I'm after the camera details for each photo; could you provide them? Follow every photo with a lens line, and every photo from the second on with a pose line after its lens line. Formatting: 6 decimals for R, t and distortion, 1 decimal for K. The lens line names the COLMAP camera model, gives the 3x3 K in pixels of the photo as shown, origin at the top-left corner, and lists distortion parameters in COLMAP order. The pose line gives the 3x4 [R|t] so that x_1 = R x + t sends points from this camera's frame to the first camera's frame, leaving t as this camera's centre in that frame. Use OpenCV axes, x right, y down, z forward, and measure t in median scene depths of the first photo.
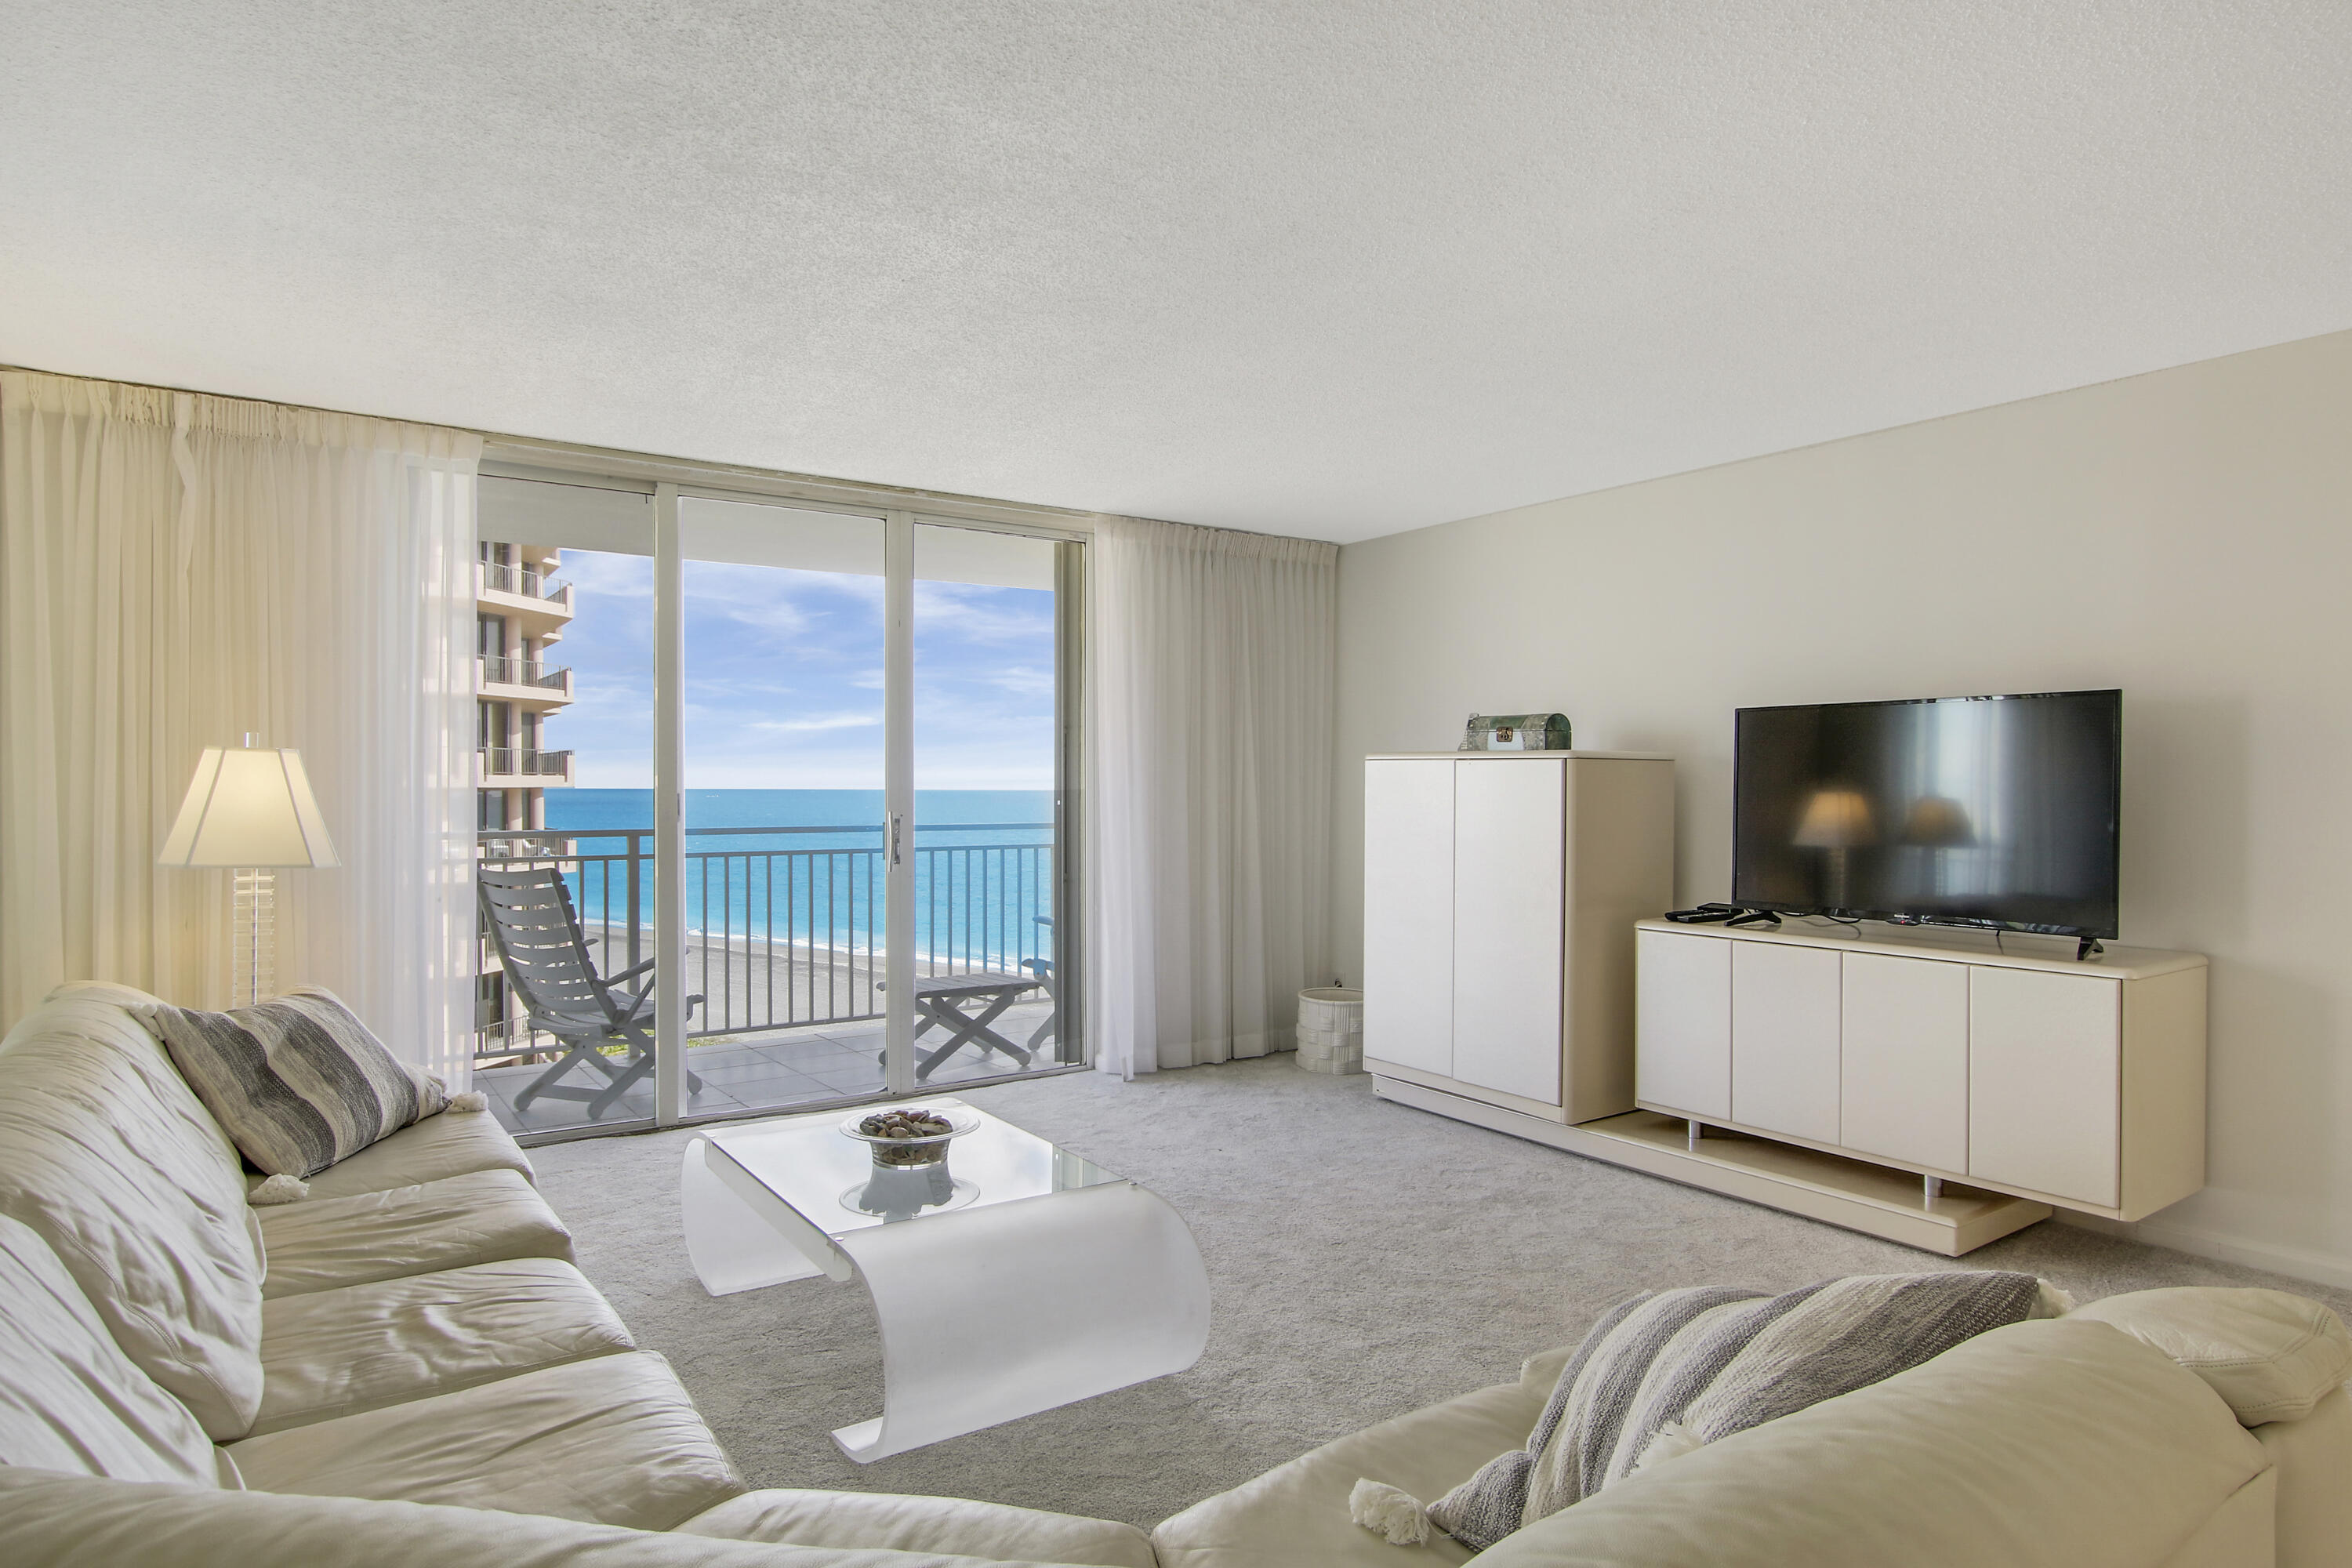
lens RADIAL K [[1091.3, 0, 1176.0], [0, 1091.3, 784.0], [0, 0, 1]] dist [0.000398, 0.000187]
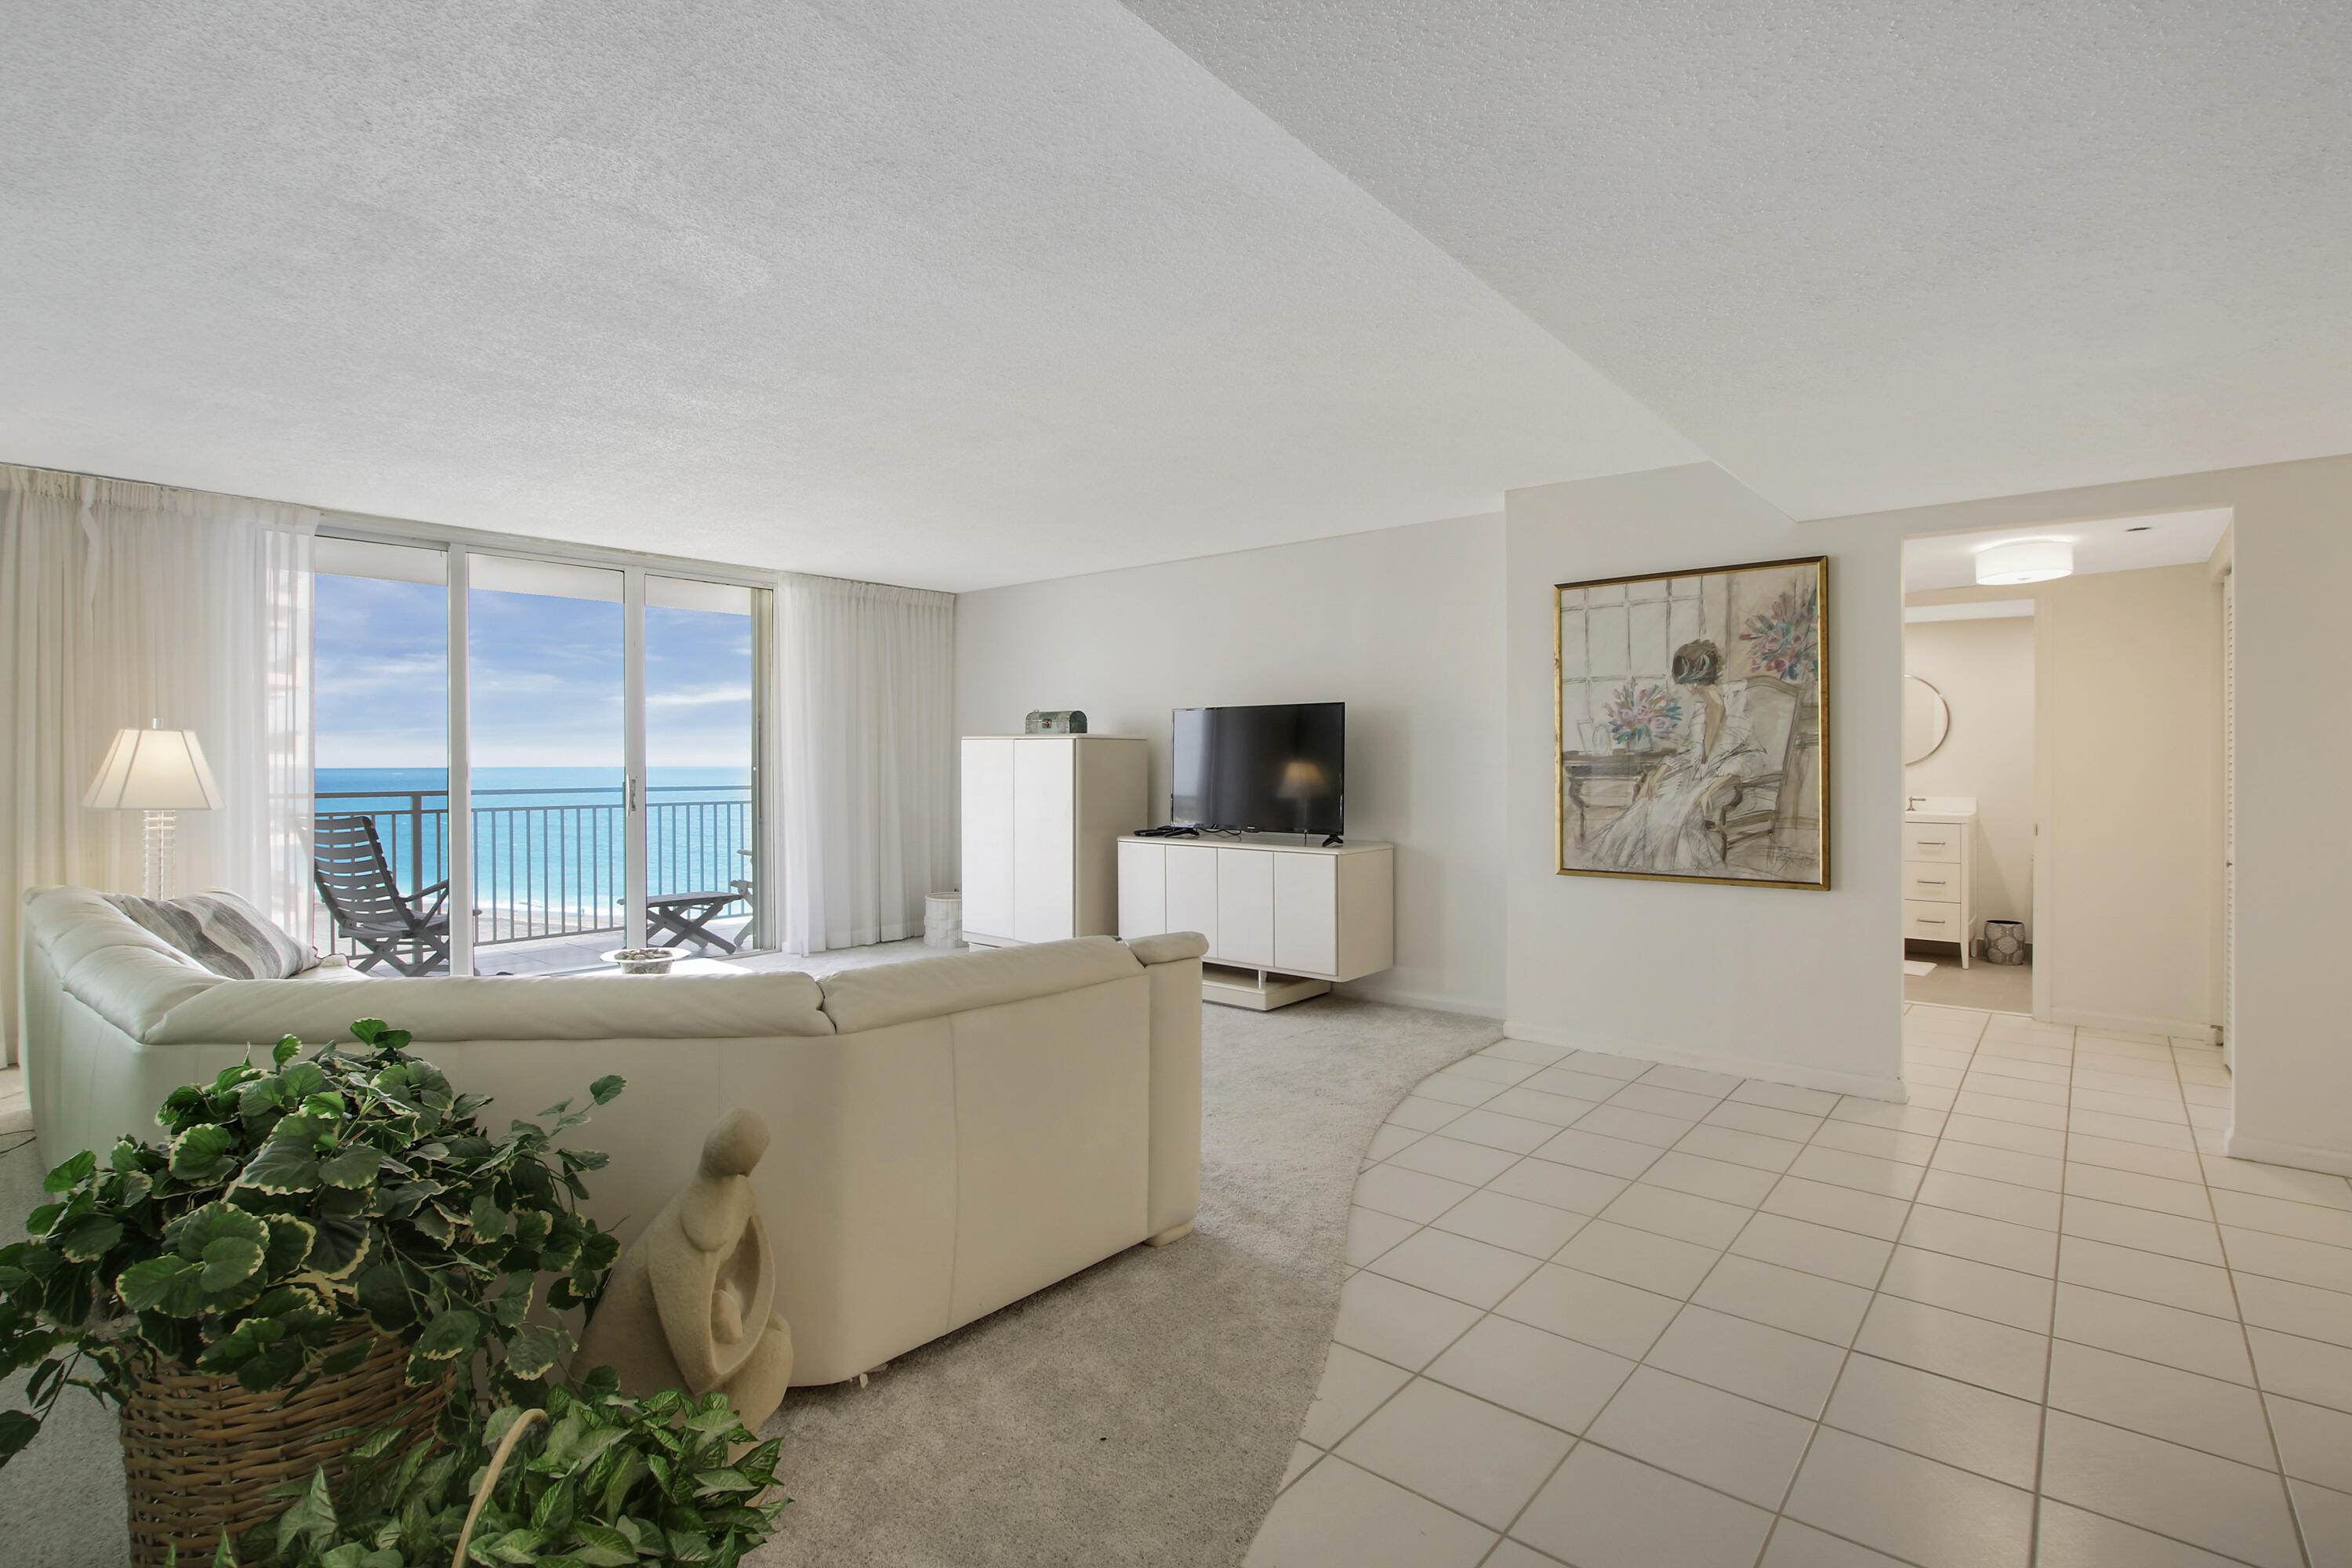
lens RADIAL K [[1091.5, 0, 1181.1], [0, 1091.5, 771.5], [0, 0, 1]] dist [-0.001138, -0.006517]
pose [[0.974528, -0.003973, 0.224230, 0.124396], [0.002978, 0.999984, 0.004774, 0.016371], [-0.224246, -0.003985, 0.974524, -0.557897]]
